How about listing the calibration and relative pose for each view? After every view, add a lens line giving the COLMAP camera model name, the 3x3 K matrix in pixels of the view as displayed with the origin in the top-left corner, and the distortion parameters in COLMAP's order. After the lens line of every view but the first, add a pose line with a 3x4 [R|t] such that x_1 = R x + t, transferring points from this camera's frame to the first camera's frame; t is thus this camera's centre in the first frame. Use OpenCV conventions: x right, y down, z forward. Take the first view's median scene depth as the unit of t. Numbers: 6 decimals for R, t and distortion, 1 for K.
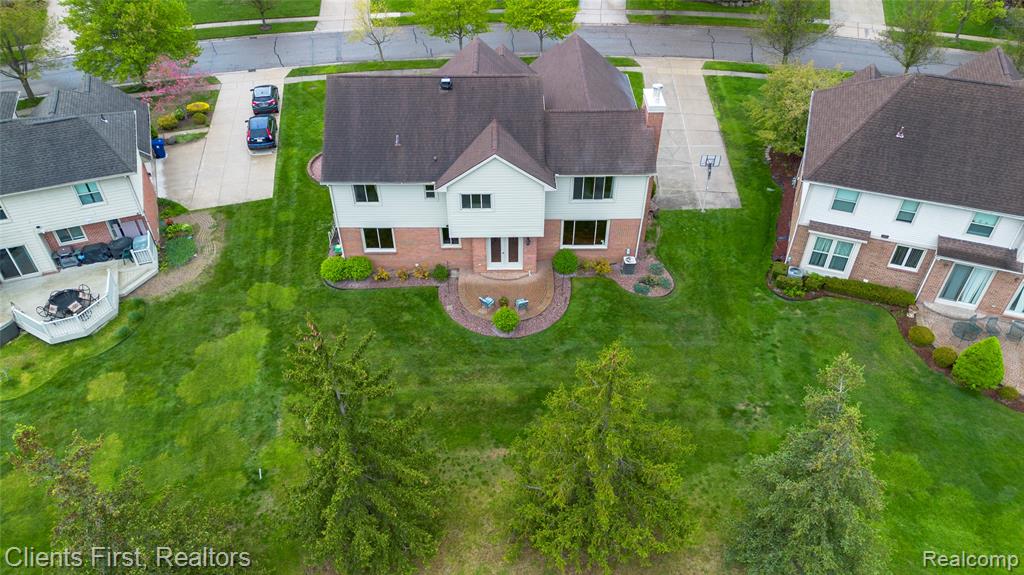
lens RADIAL K [[722.7, 0, 510.0], [0, 722.7, 288.1], [0, 0, 1]] dist [0.063092, -0.048026]
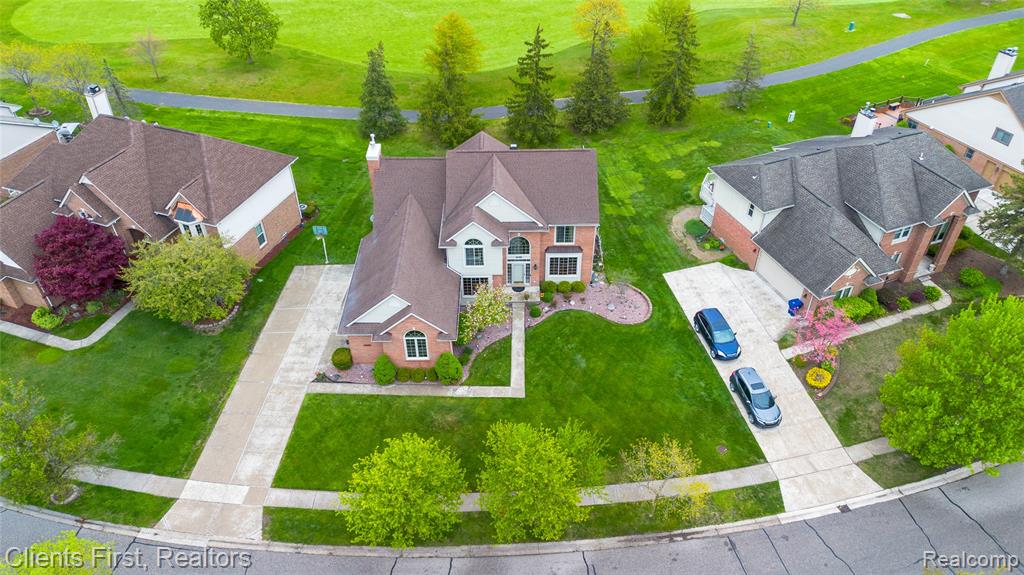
lens RADIAL K [[722.7, 0, 509.4], [0, 722.7, 290.6], [0, 0, 1]] dist [0.063092, -0.048026]
pose [[-0.999903, 0.009463, 0.010239, -0.087919], [0.011770, 0.179201, 0.983742, -1.558656], [0.007474, 0.983767, -0.179295, 1.447753]]
